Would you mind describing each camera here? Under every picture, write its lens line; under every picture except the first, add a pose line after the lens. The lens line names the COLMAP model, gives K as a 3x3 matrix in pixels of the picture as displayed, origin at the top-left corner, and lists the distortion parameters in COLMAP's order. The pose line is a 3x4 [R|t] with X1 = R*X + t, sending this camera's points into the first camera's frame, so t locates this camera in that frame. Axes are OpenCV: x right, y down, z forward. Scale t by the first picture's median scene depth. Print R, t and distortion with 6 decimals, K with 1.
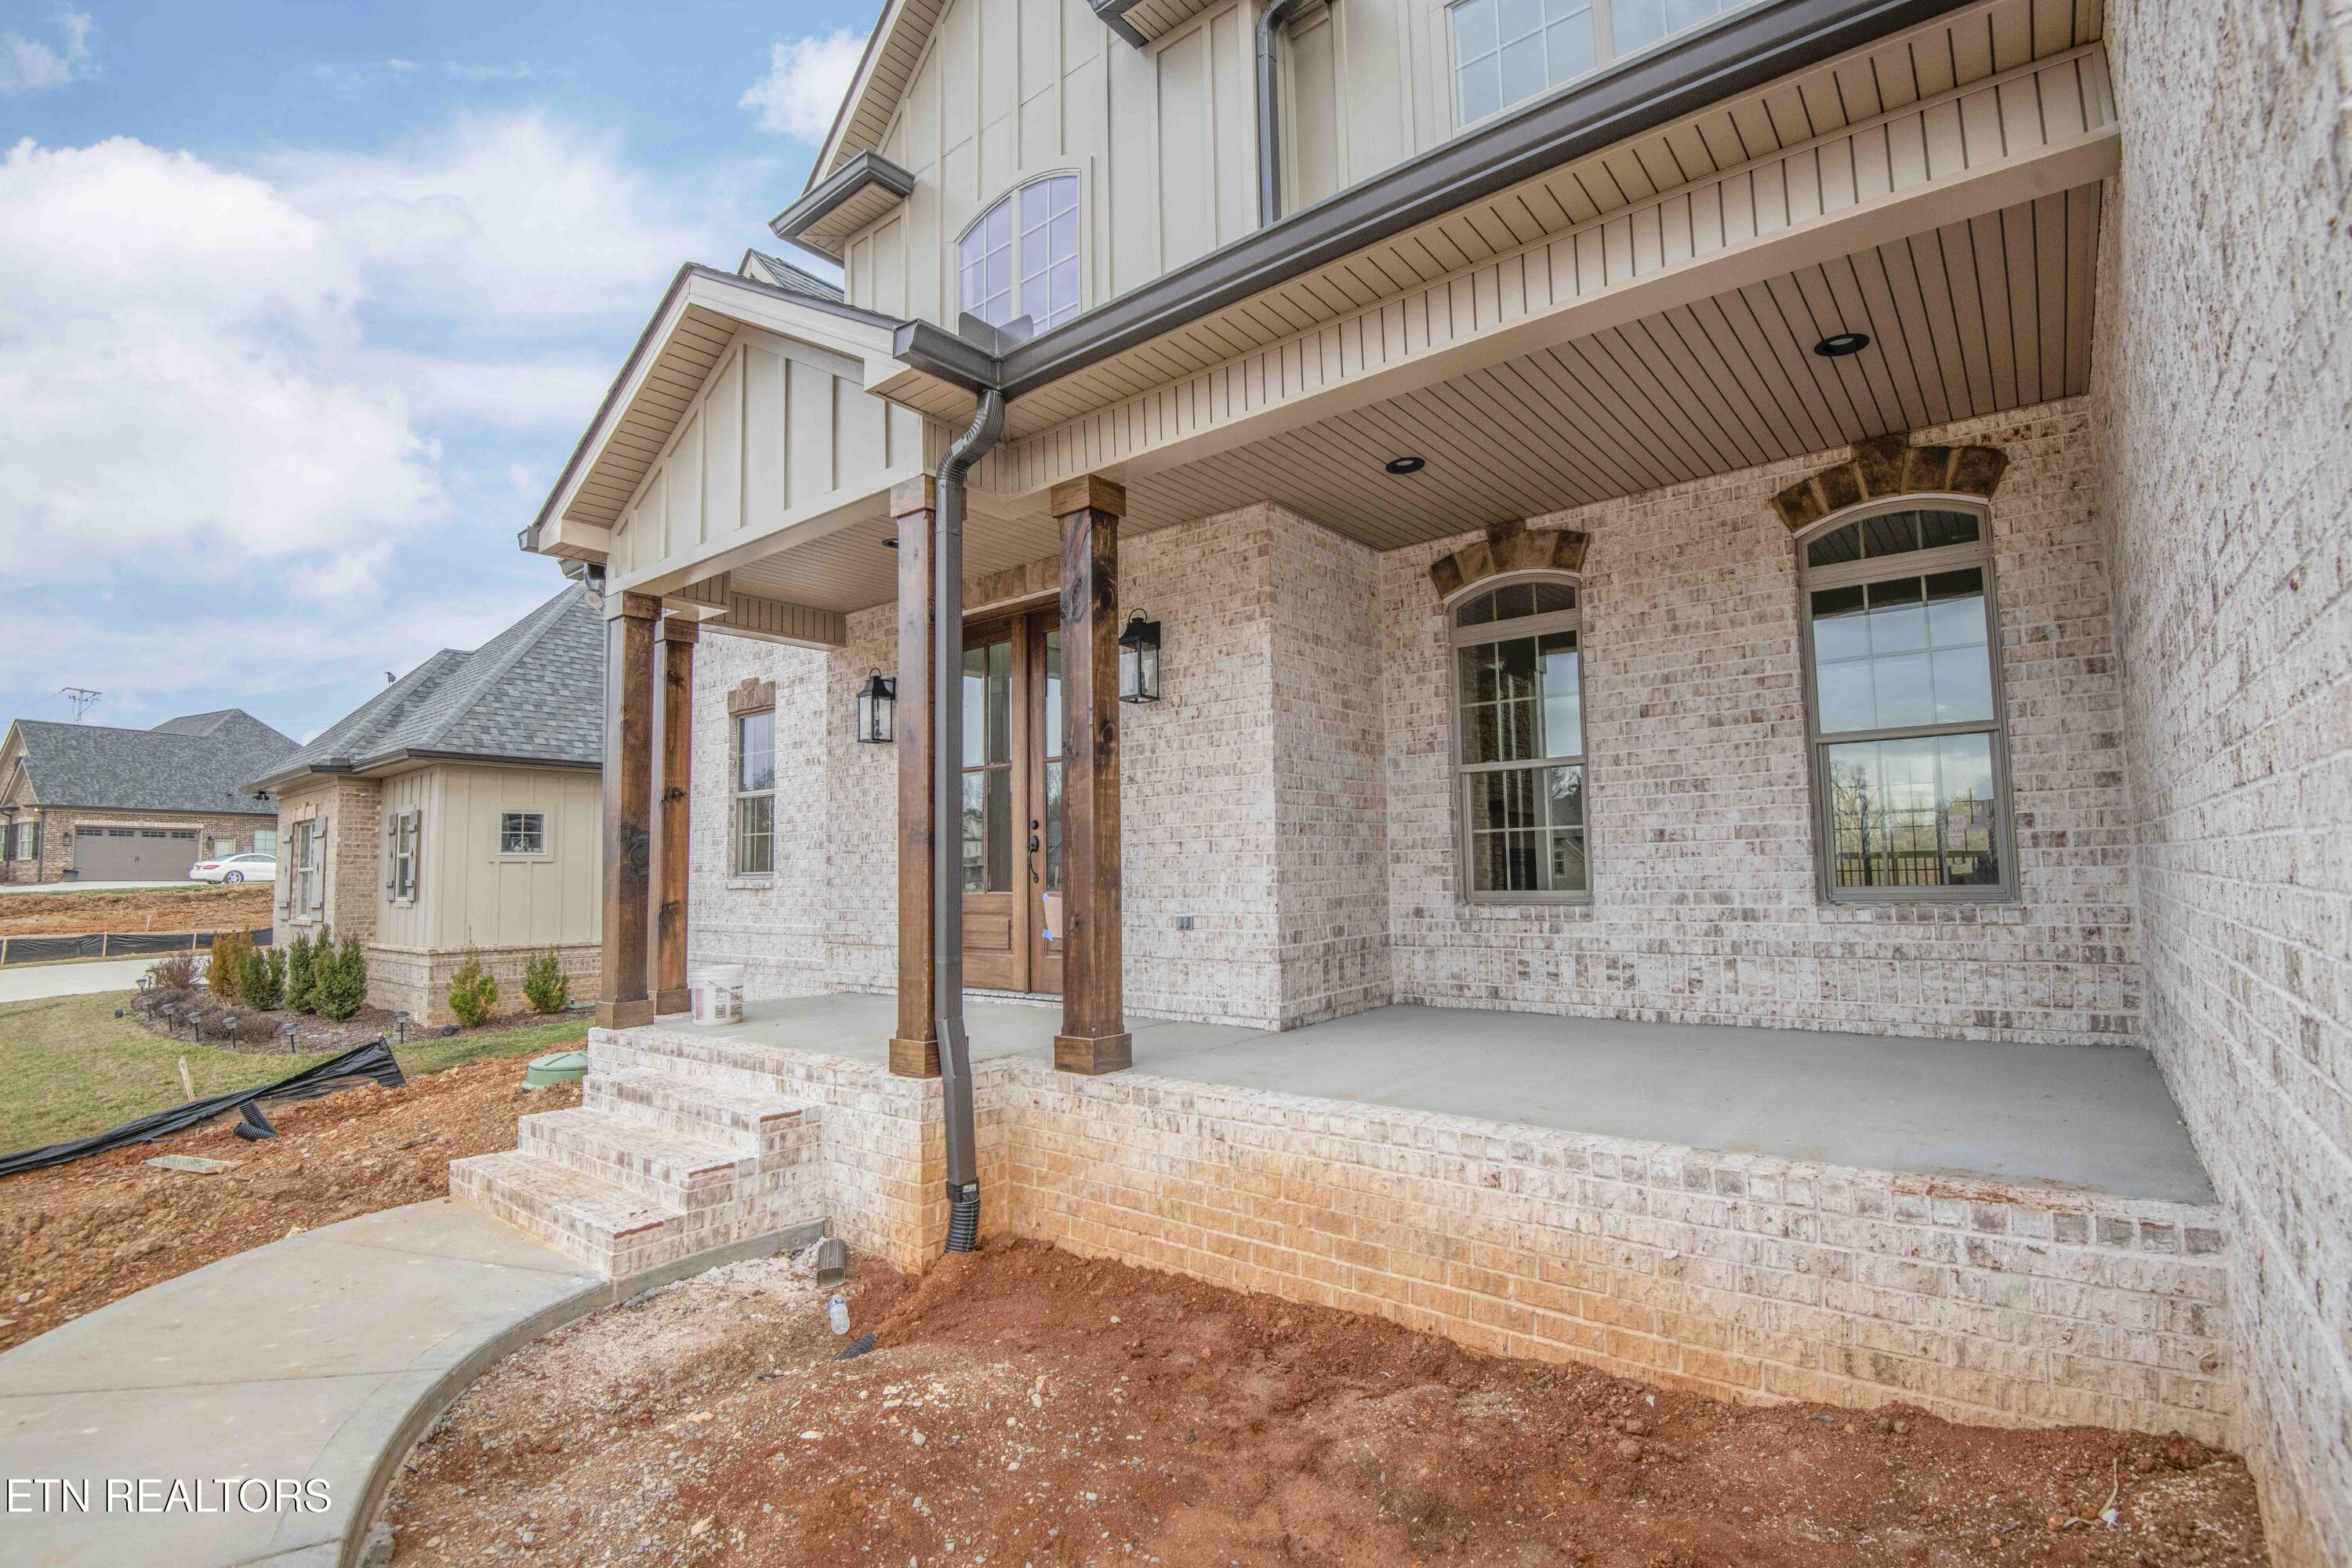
lens RADIAL K [[1090.5, 0, 1181.9], [0, 1090.5, 764.4], [0, 0, 1]] dist [-0.017757, -0.015054]
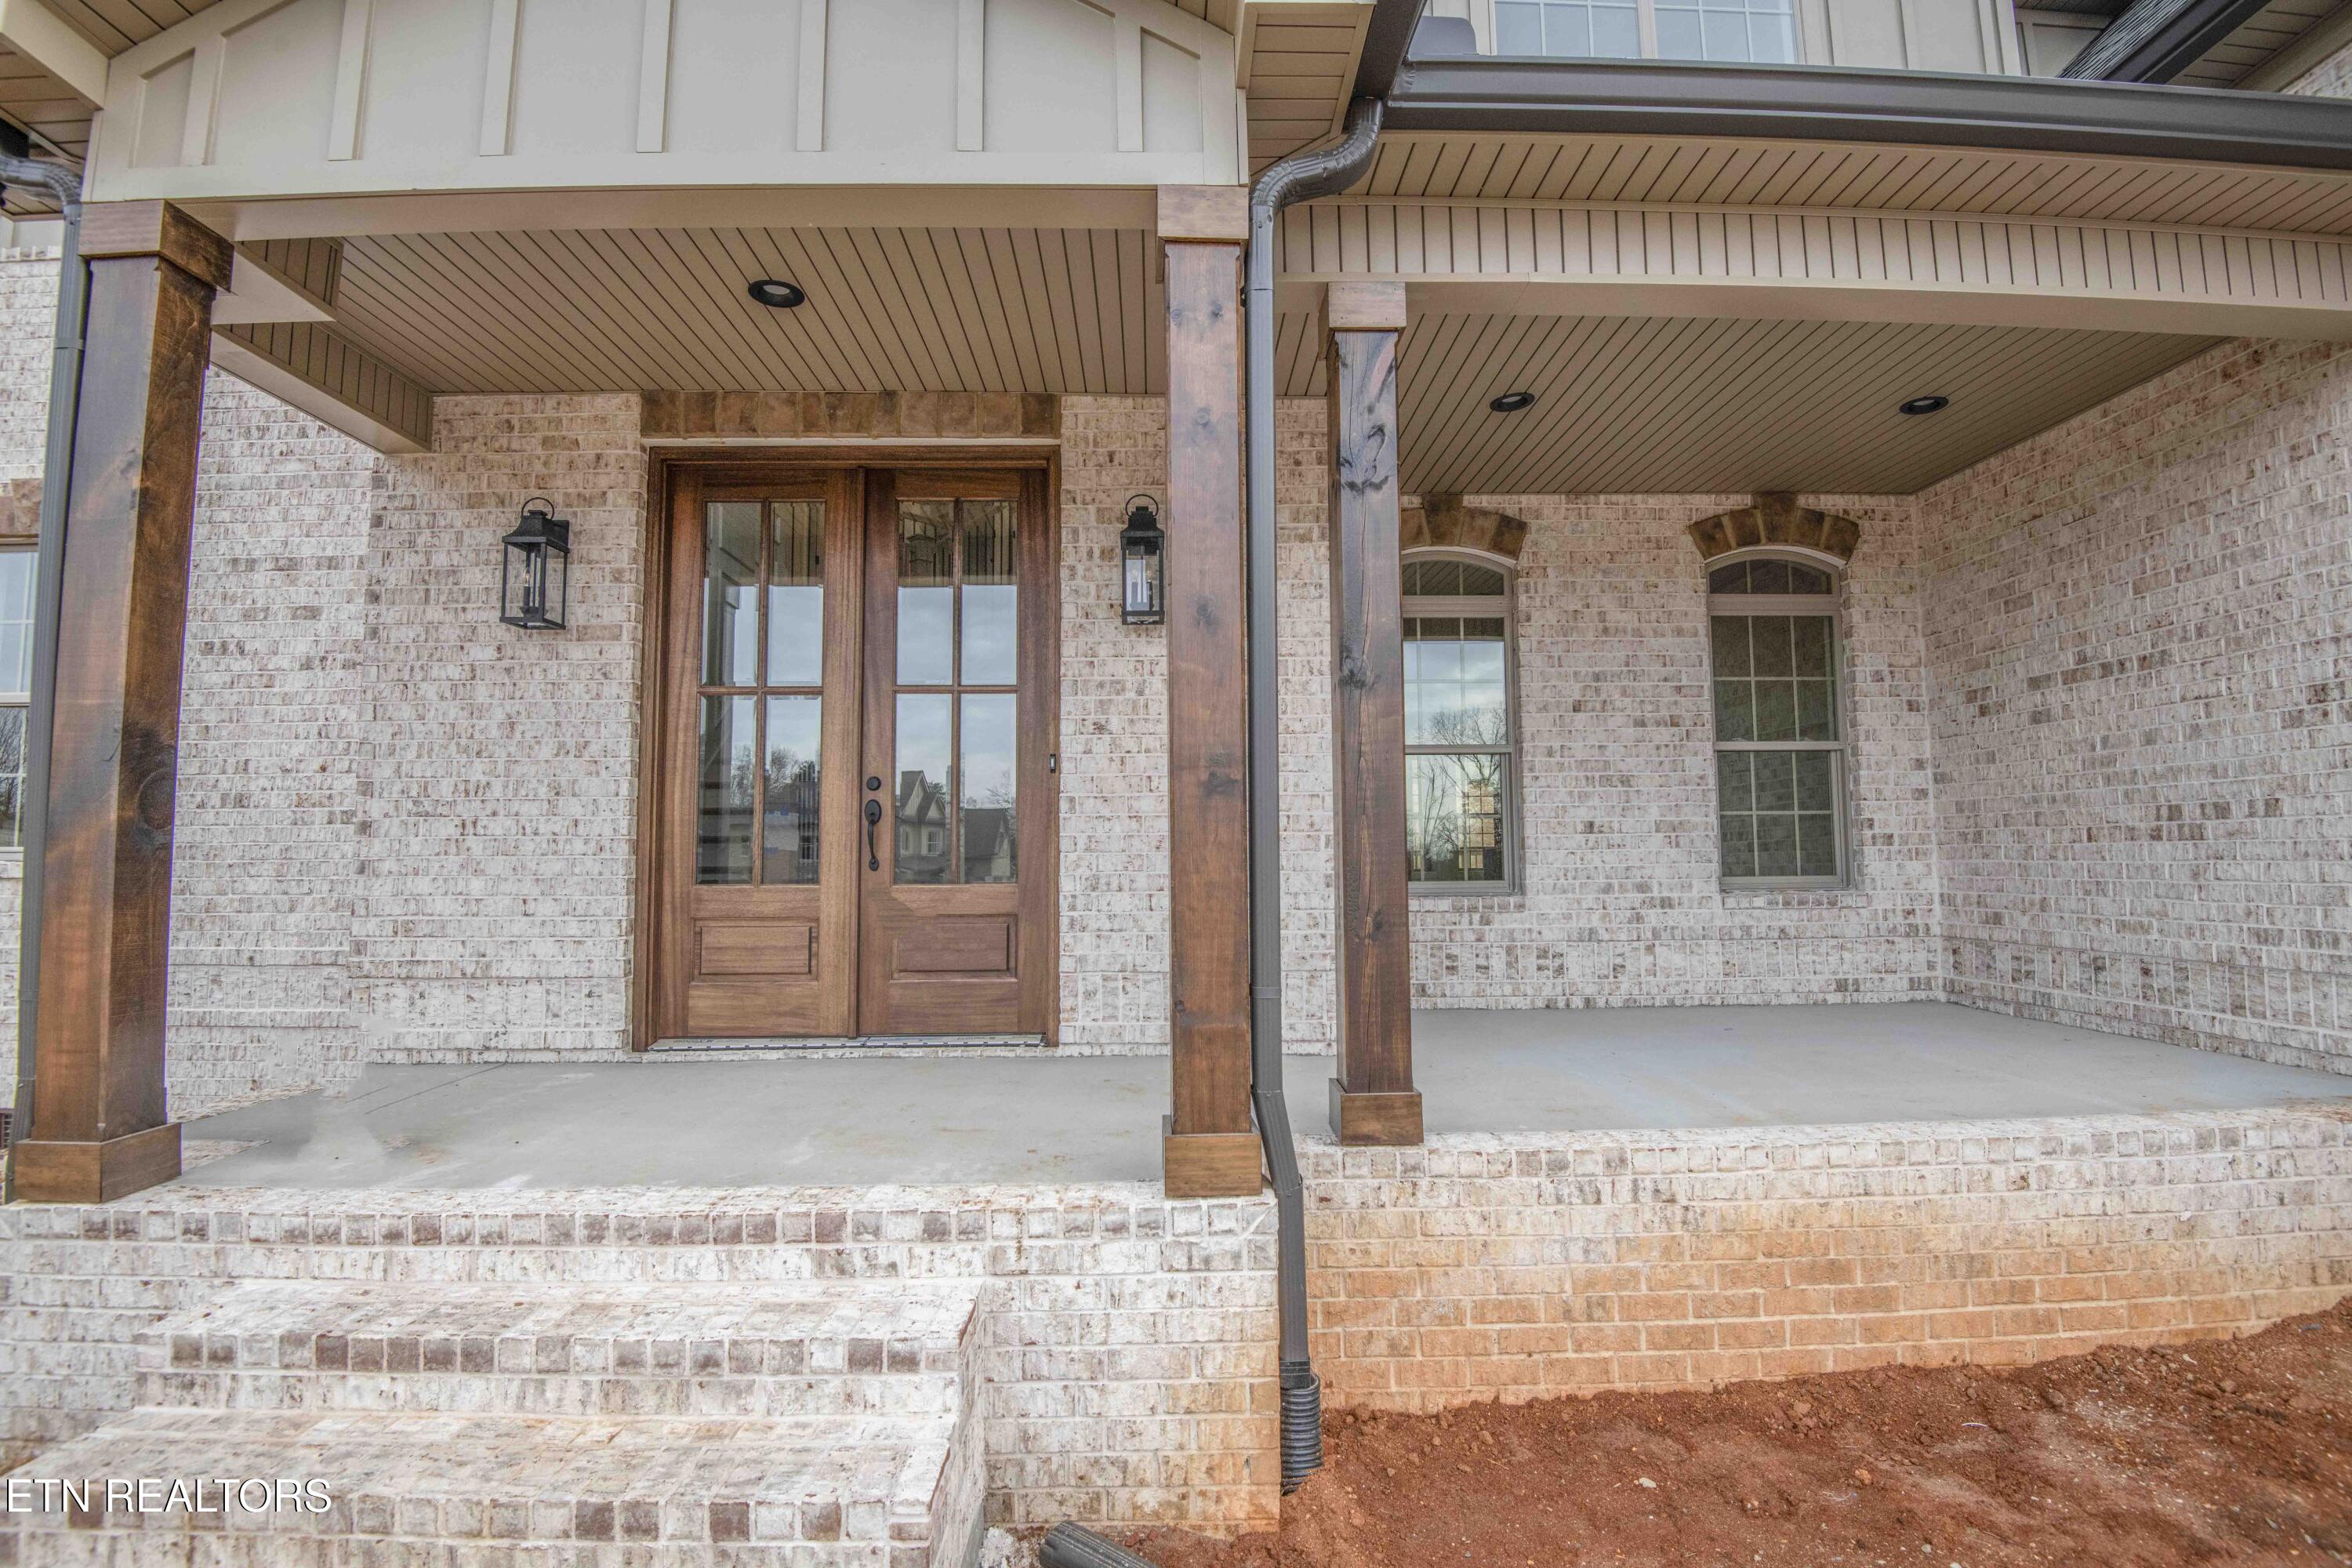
lens RADIAL K [[1090.5, 0, 1185.7], [0, 1090.5, 771.5], [0, 0, 1]] dist [-0.017757, -0.015054]
pose [[0.761528, 0.064656, 0.644898, -0.624730], [-0.070867, 0.997352, -0.016309, 0.067562], [-0.644246, -0.033283, 0.764094, 0.548967]]
